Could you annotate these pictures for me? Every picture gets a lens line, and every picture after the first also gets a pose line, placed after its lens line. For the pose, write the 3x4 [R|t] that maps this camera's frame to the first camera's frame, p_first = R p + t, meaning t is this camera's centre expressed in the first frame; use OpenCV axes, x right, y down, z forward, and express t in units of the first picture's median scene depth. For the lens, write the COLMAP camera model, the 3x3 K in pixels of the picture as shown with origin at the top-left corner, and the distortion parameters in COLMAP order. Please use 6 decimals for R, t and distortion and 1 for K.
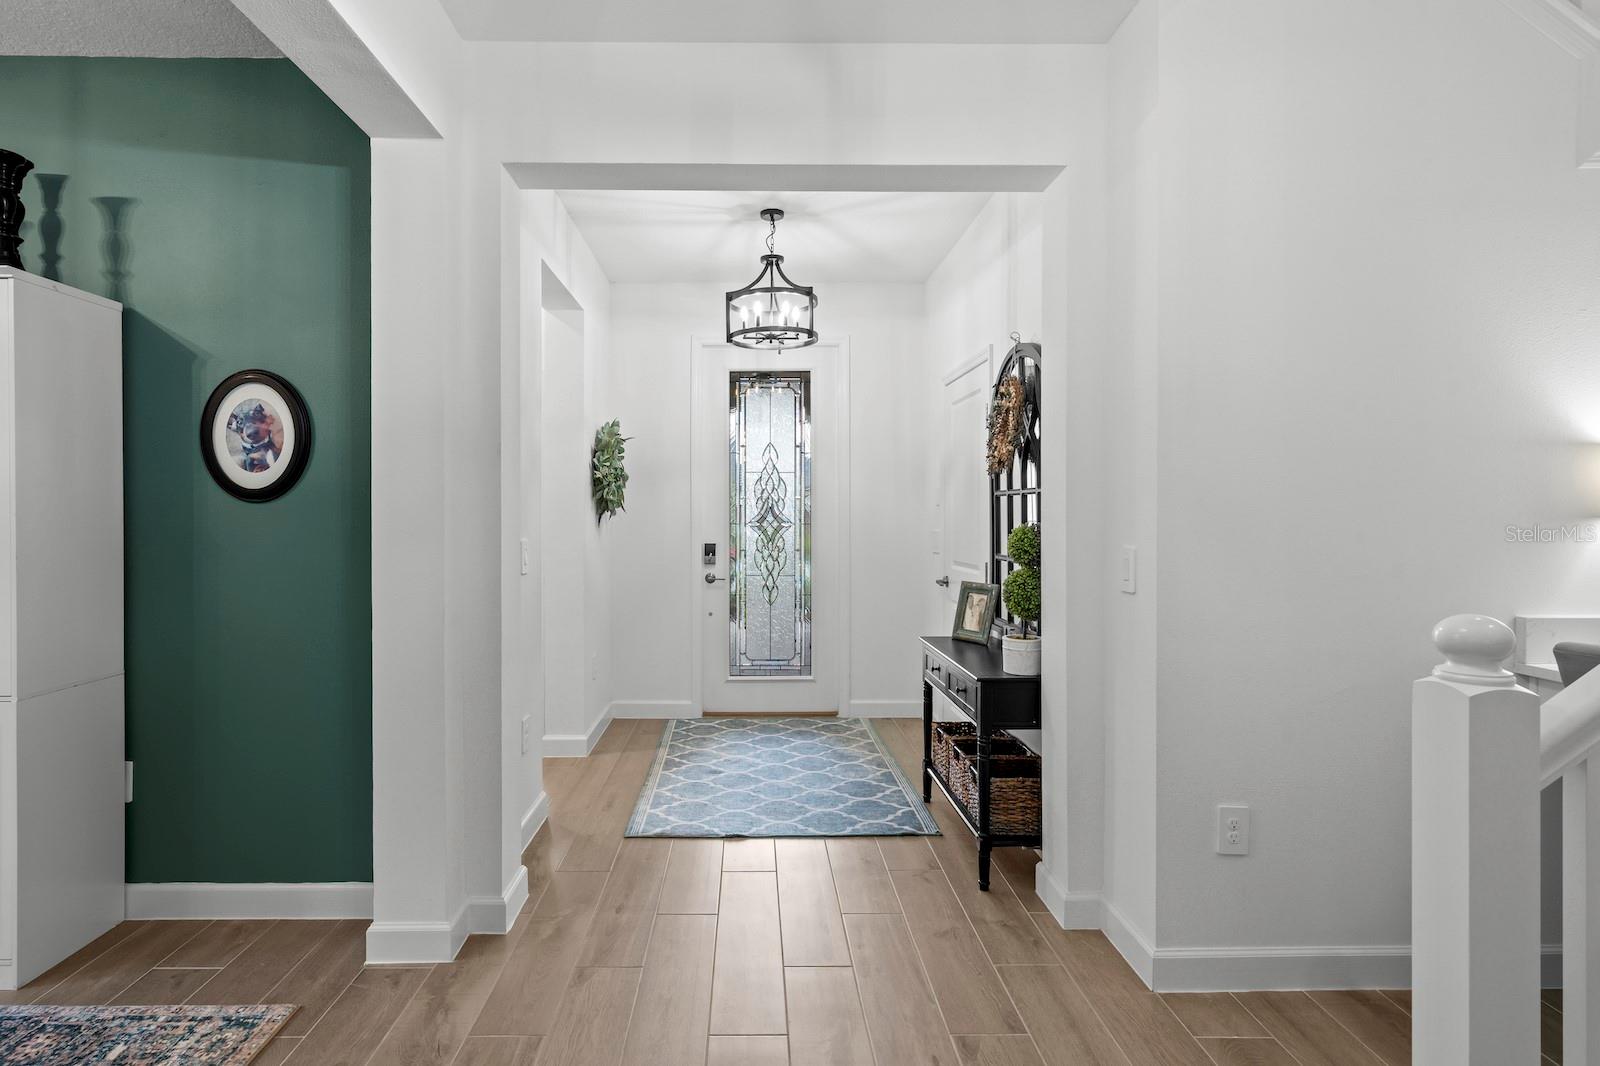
lens RADIAL K [[793.6, 0, 796.4], [0, 793.6, 523.6], [0, 0, 1]] dist [0.011791, 0.000135]
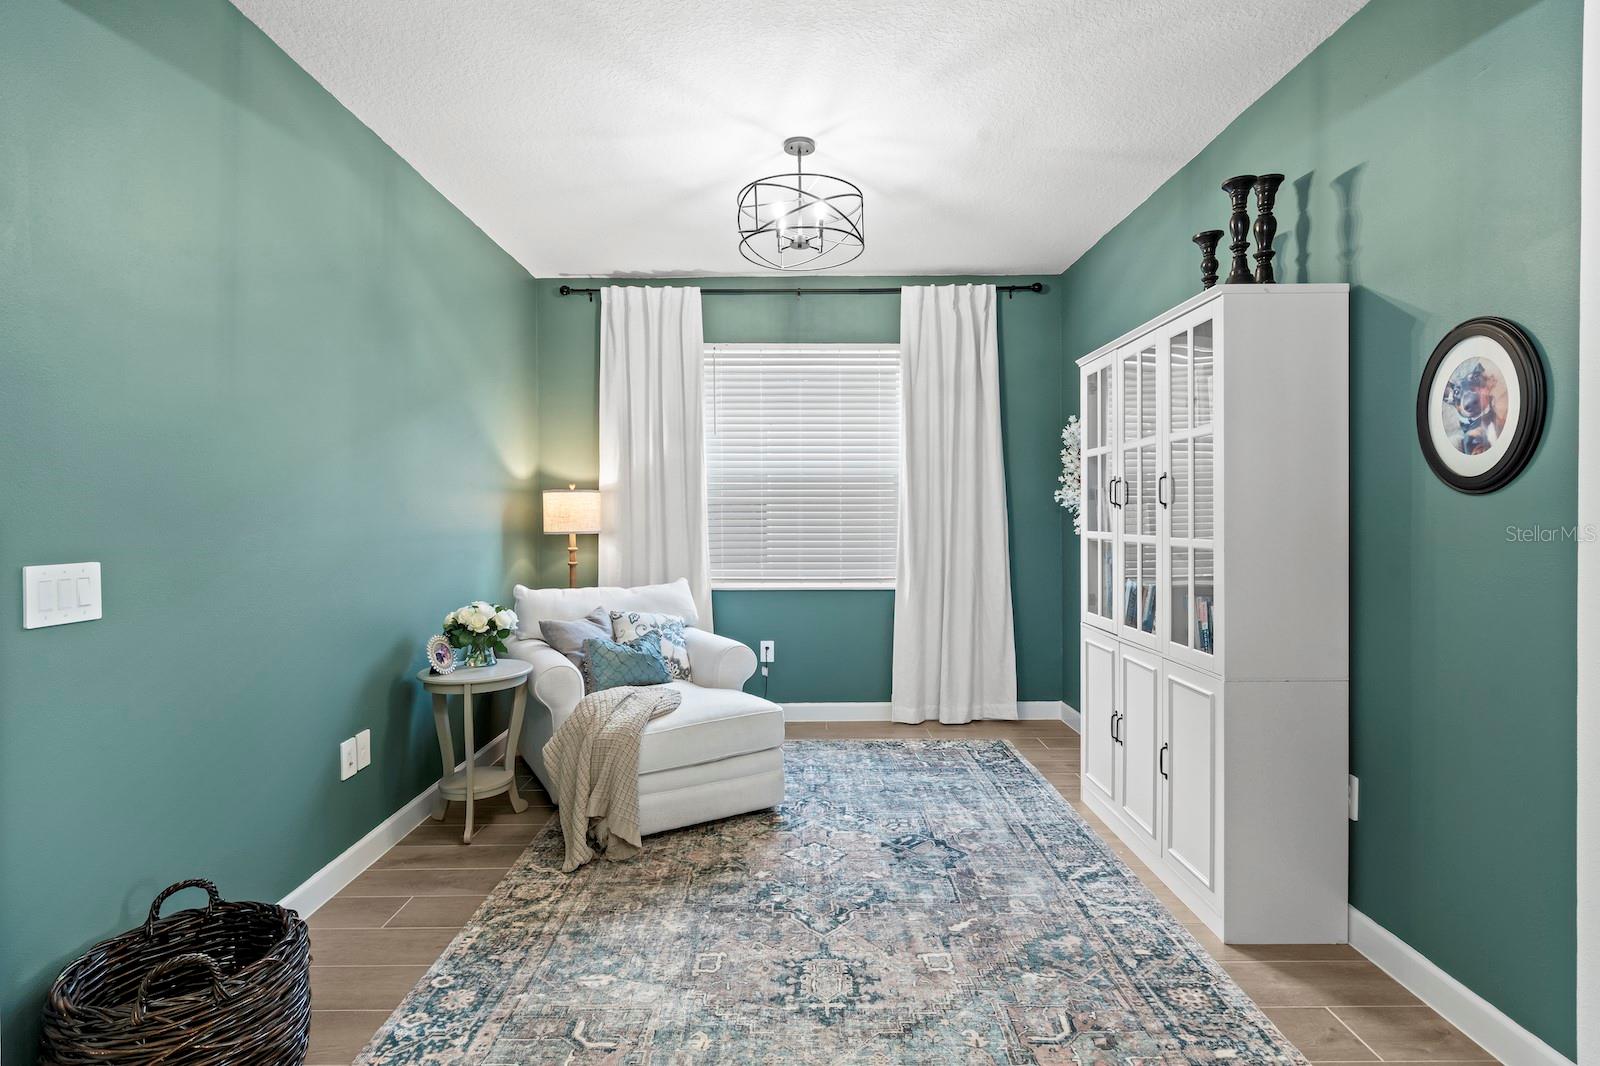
lens RADIAL K [[793.6, 0, 796.4], [0, 793.6, 523.6], [0, 0, 1]] dist [0.011791, 0.000135]
pose [[-0.056982, 0.016266, -0.998243, 0.122285], [-0.004325, 0.999854, 0.016539, -0.008233], [0.998366, 0.005260, -0.056904, 0.400863]]
